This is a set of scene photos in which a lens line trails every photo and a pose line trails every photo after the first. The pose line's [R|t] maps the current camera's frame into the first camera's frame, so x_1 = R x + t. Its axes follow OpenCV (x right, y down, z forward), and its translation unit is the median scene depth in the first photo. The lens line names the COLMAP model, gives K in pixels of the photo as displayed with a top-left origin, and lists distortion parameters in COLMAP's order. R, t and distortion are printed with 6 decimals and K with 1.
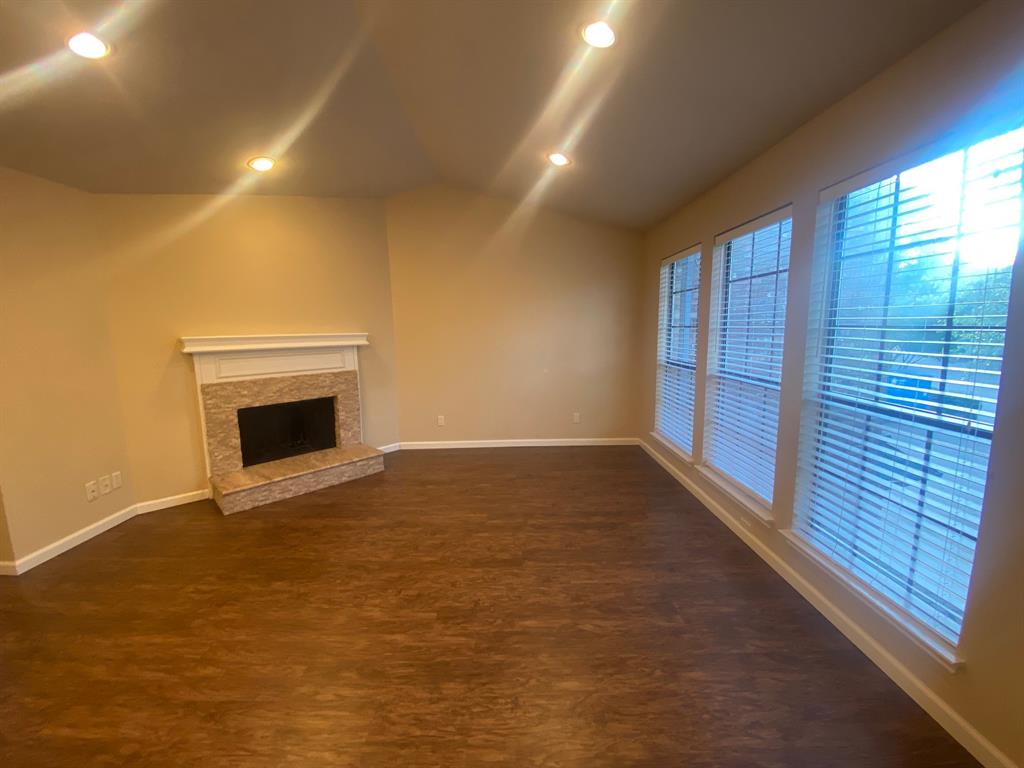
lens RADIAL K [[403.9, 0, 512.0], [0, 403.9, 384.0], [0, 0, 1]] dist [-0.000916, -0.009077]
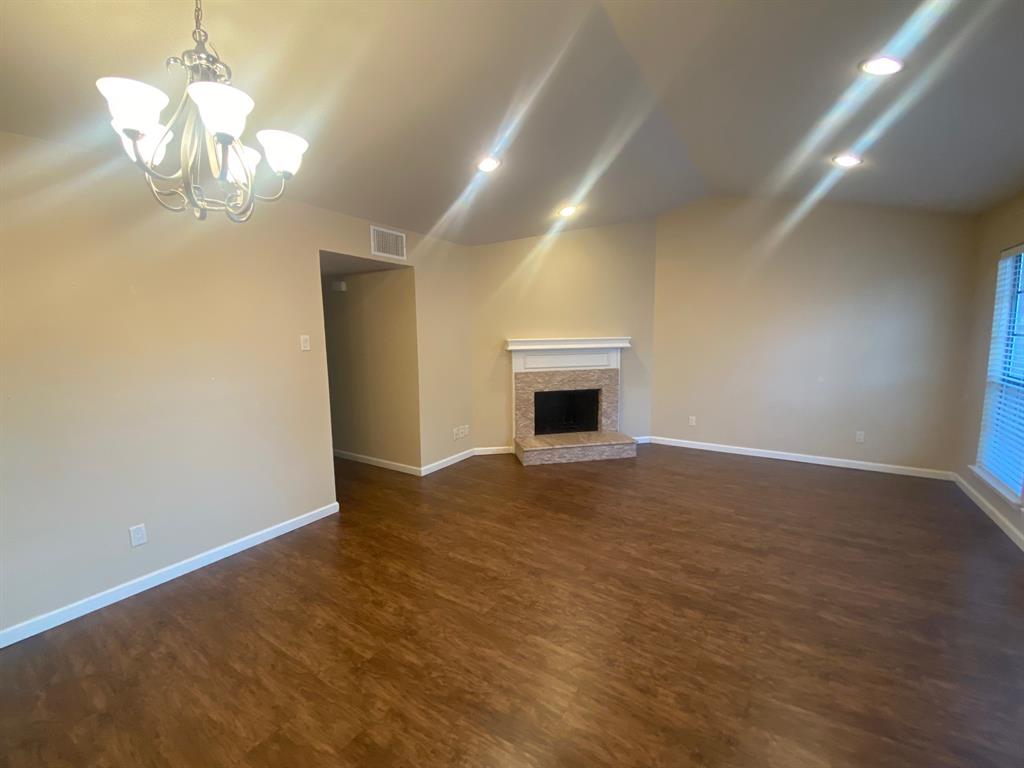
lens RADIAL K [[426.6, 0, 509.7], [0, 426.6, 382.5], [0, 0, 1]] dist [0.027857, -0.026471]
pose [[0.837371, 0.070989, -0.542006, 0.032343], [-0.076185, 0.997010, 0.012881, 0.019405], [0.541300, 0.030506, 0.840276, -0.277387]]
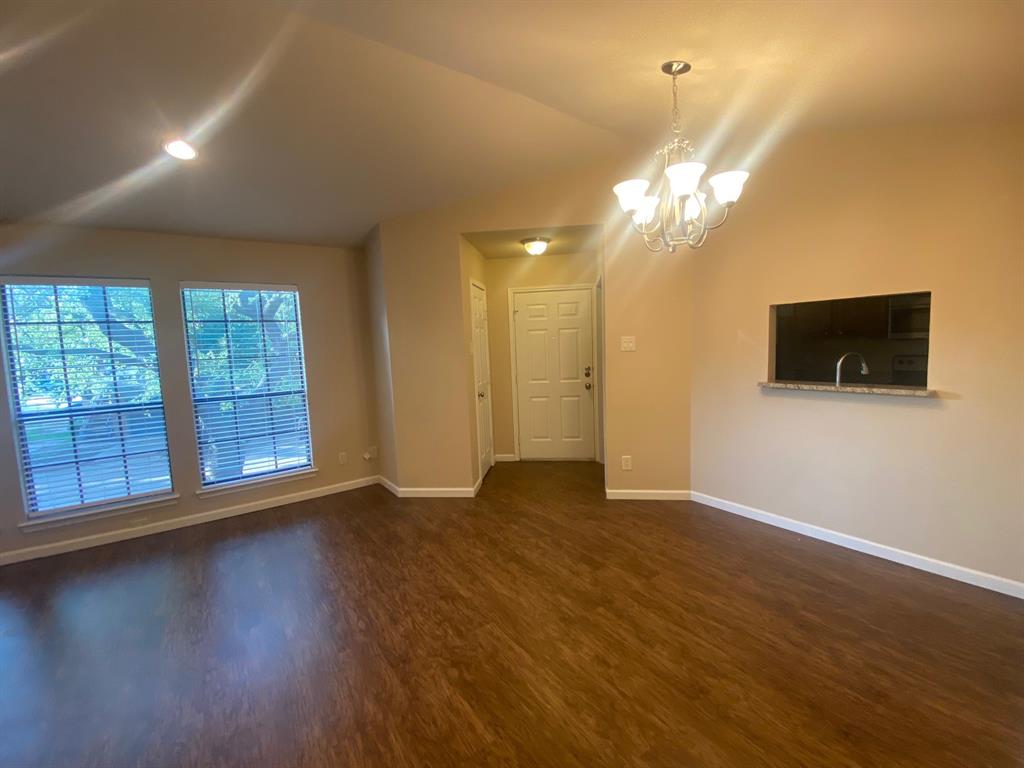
lens RADIAL K [[426.6, 0, 509.7], [0, 426.6, 382.5], [0, 0, 1]] dist [0.027857, -0.026471]
pose [[-0.573498, -0.044017, 0.818024, -1.009526], [0.159515, 0.973442, 0.164212, -0.090898], [-0.803527, 0.224662, -0.551246, 0.649021]]
